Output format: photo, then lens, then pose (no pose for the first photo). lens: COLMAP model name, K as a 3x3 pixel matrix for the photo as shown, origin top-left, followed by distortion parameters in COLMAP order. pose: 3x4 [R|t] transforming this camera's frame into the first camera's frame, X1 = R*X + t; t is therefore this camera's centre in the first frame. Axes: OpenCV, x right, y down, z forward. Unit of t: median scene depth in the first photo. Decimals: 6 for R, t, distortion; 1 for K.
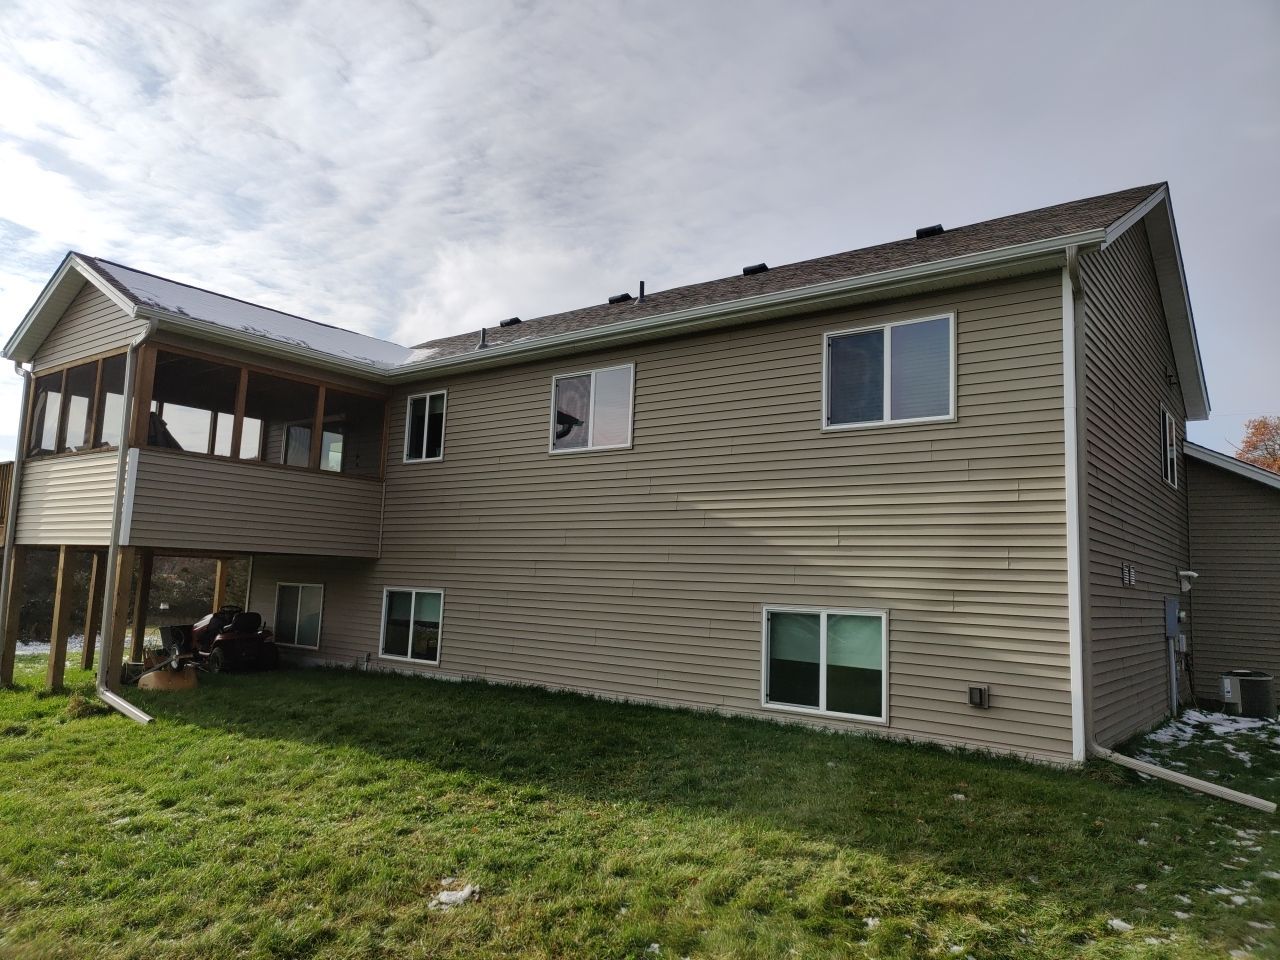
lens RADIAL K [[887.1, 0, 618.3], [0, 887.1, 486.7], [0, 0, 1]] dist [0.046789, -0.050647]
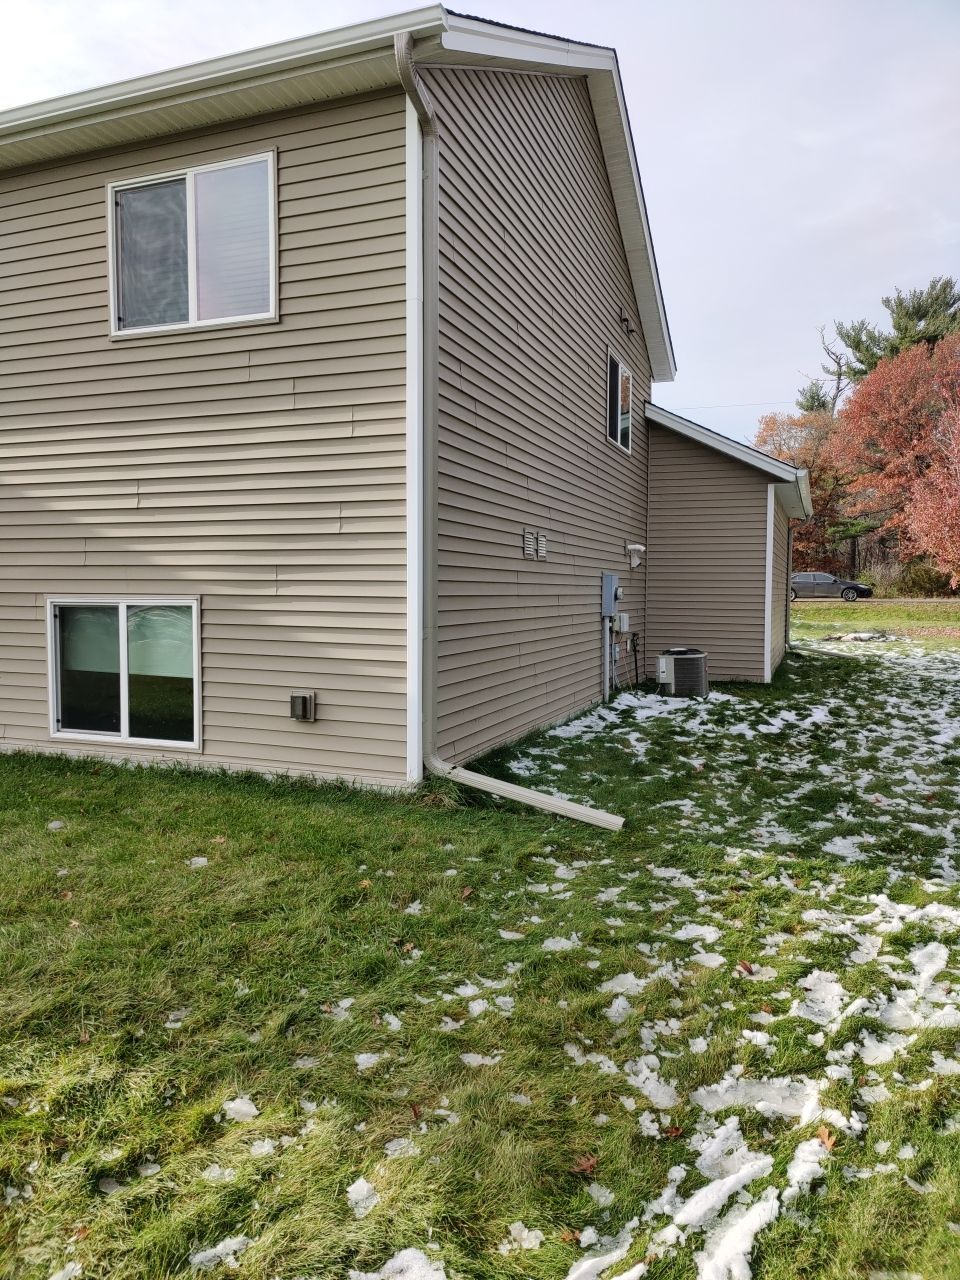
lens RADIAL K [[887.1, 0, 479.6], [0, 887.1, 641.3], [0, 0, 1]] dist [0.046789, -0.050647]
pose [[0.954926, -0.048987, 0.292773, 0.316599], [-0.002764, 0.984779, 0.173788, 0.050670], [-0.296830, -0.166764, 0.940256, 0.262228]]
